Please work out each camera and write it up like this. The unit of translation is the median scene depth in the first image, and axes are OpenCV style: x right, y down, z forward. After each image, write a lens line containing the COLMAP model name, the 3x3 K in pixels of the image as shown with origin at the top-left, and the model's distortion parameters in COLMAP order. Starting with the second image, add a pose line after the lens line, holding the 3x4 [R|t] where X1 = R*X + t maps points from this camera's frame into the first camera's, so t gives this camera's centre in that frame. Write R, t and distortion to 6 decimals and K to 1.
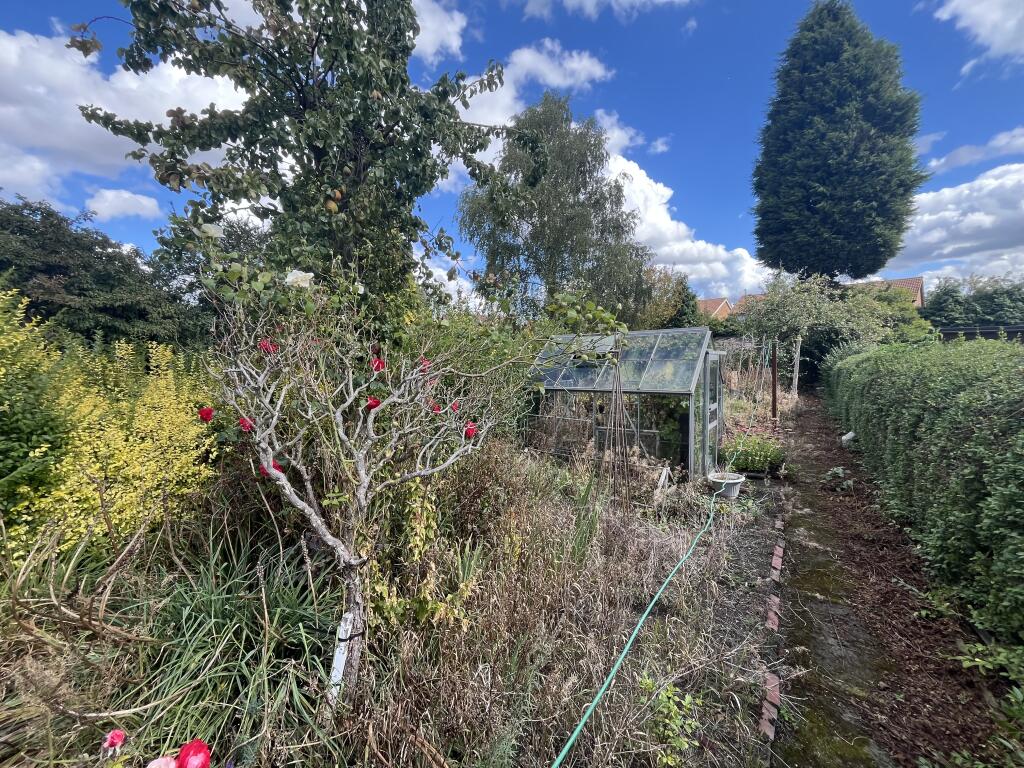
lens RADIAL K [[416.9, 0, 519.3], [0, 416.9, 388.6], [0, 0, 1]] dist [-0.002751, -0.001067]
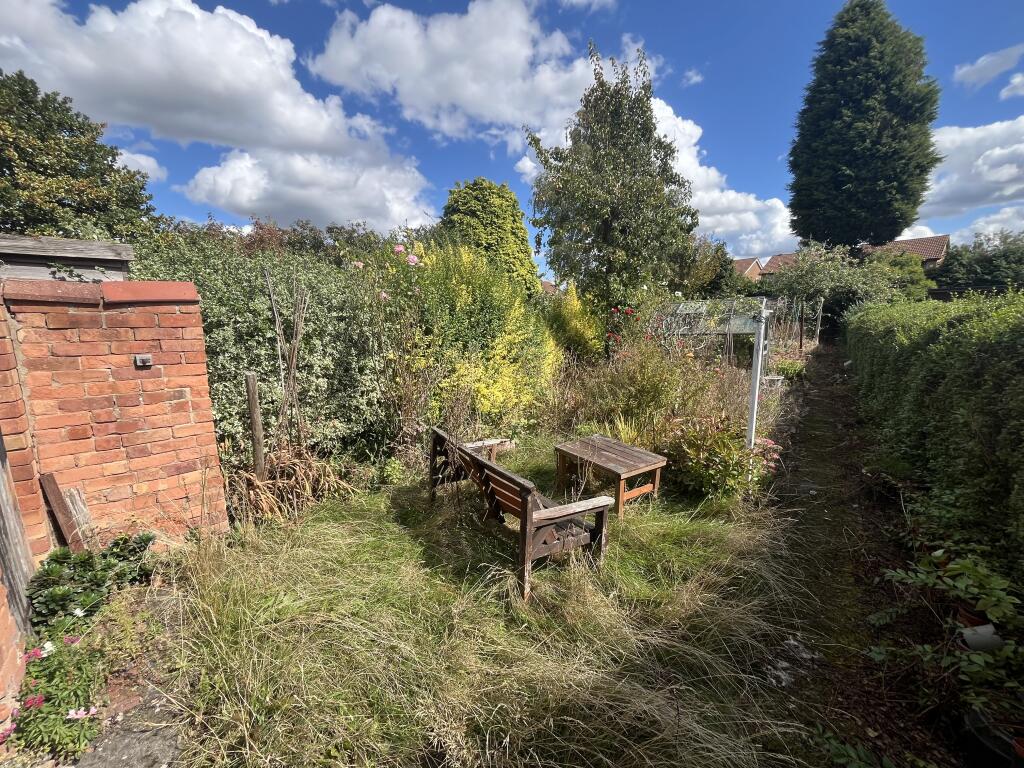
lens RADIAL K [[416.9, 0, 504.3], [0, 416.9, 377.9], [0, 0, 1]] dist [-0.002751, -0.001067]
pose [[0.996714, -0.011895, -0.080121, -0.179958], [0.017070, 0.997790, 0.064221, 0.021641], [0.079180, -0.065378, 0.994714, -0.320962]]
